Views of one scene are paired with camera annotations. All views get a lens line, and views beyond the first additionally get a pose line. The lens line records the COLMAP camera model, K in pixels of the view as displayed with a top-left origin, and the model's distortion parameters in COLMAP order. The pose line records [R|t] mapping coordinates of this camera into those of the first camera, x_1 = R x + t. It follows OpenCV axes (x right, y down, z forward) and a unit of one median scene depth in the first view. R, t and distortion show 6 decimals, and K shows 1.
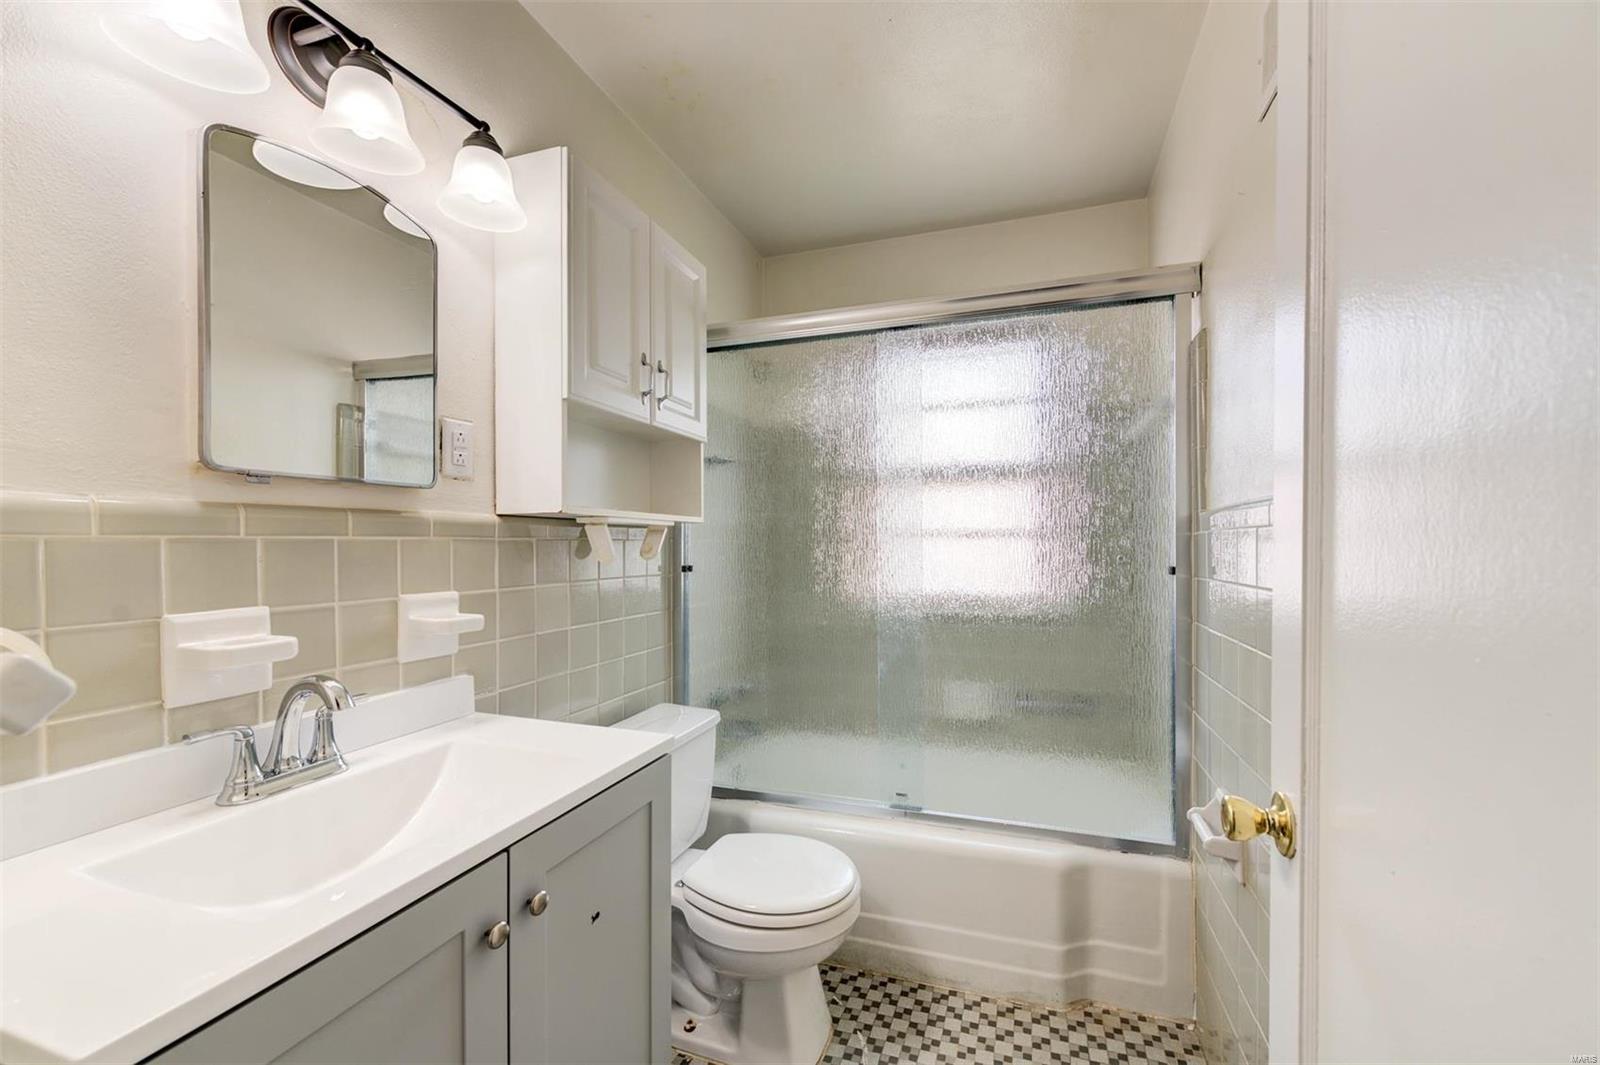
lens RADIAL K [[628.6, 0, 821.7], [0, 628.6, 549.4], [0, 0, 1]] dist [0.002308, -0.000181]
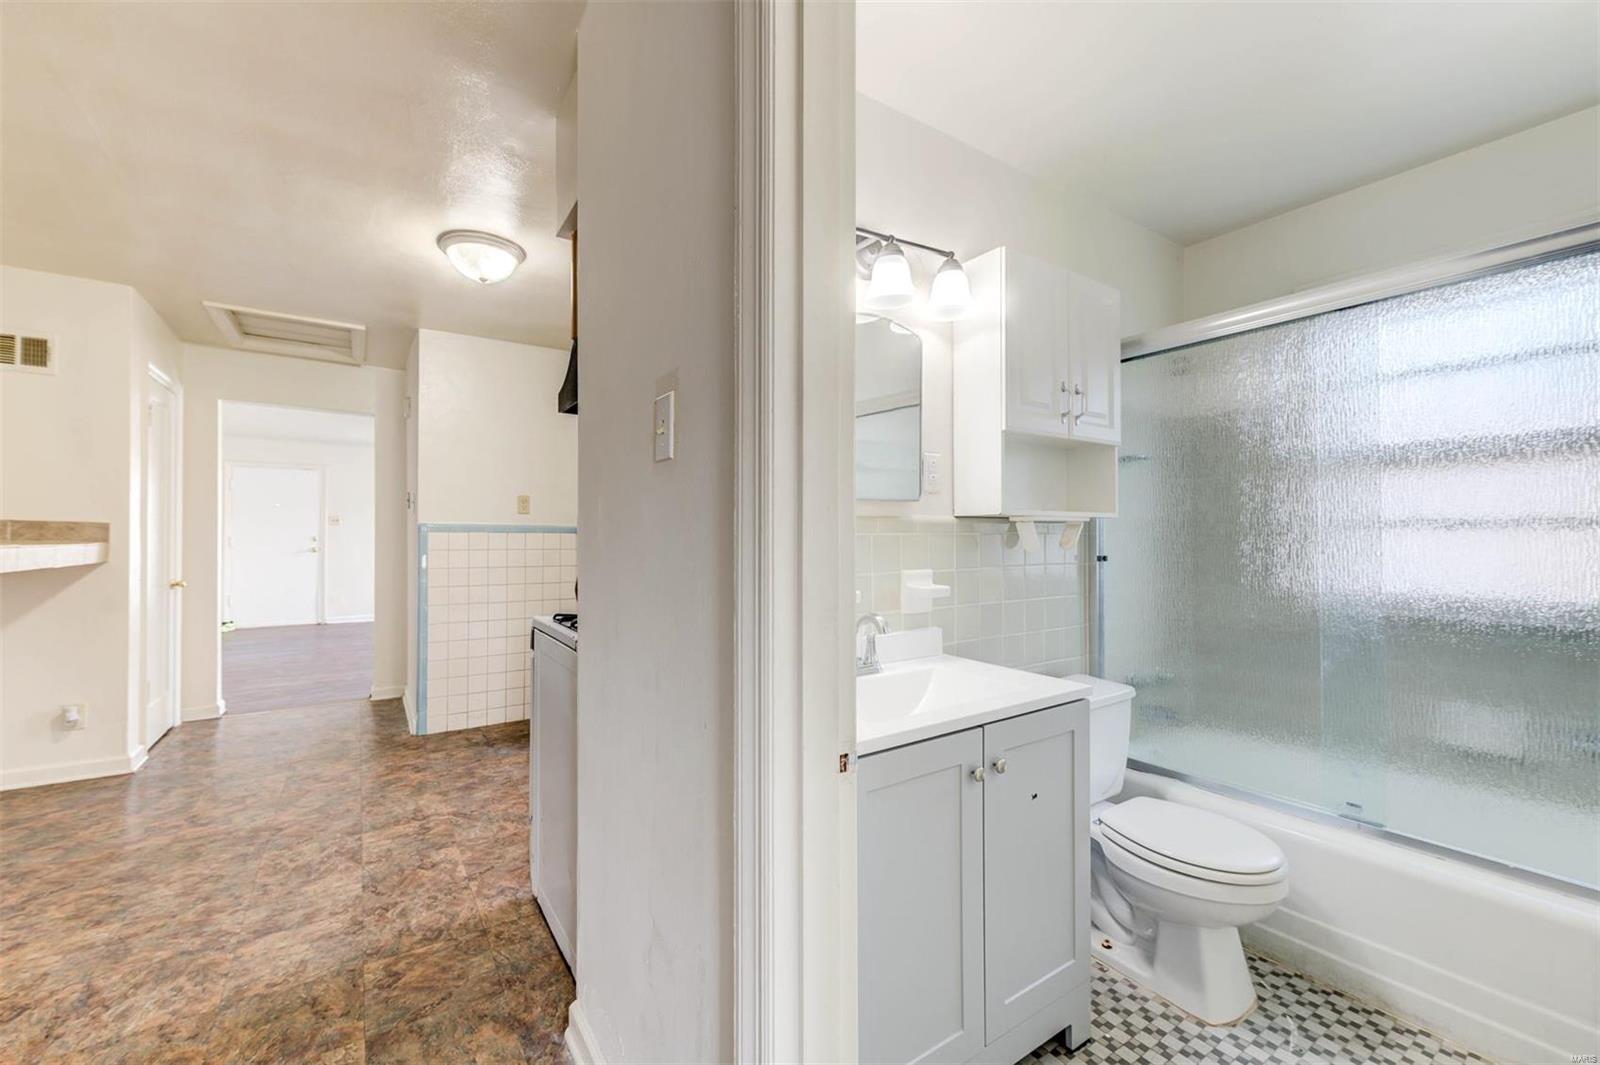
lens RADIAL K [[647.2, 0, 775.5], [0, 647.2, 529.3], [0, 0, 1]] dist [-0.002077, -0.000756]
pose [[0.779958, -0.007160, -0.625790, 0.067040], [-0.003675, 0.999865, -0.016021, -0.001283], [0.625821, 0.014796, 0.779827, -0.329190]]
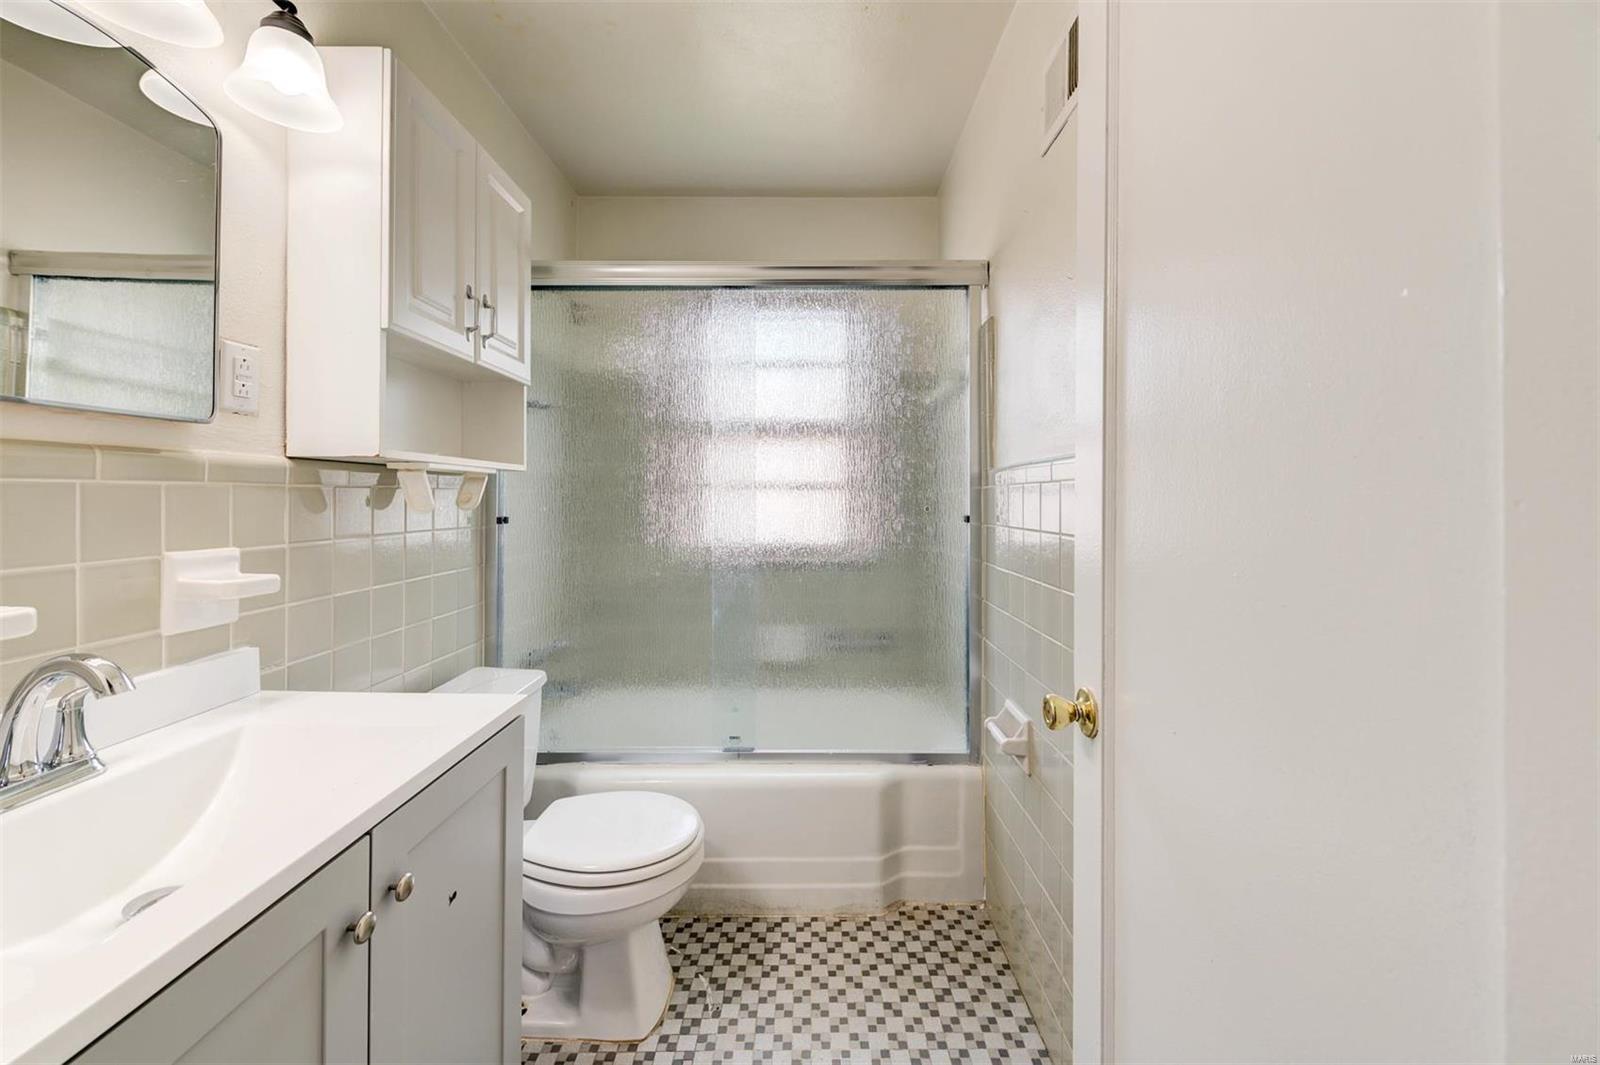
lens RADIAL K [[629.3, 0, 802.0], [0, 629.3, 495.2], [0, 0, 1]] dist [0.002244, -0.000158]
pose [[0.951252, 0.006805, 0.308341, -0.099903], [-0.003629, 0.999934, -0.010873, 0.002876], [-0.308394, 0.009224, 0.951214, -0.023865]]
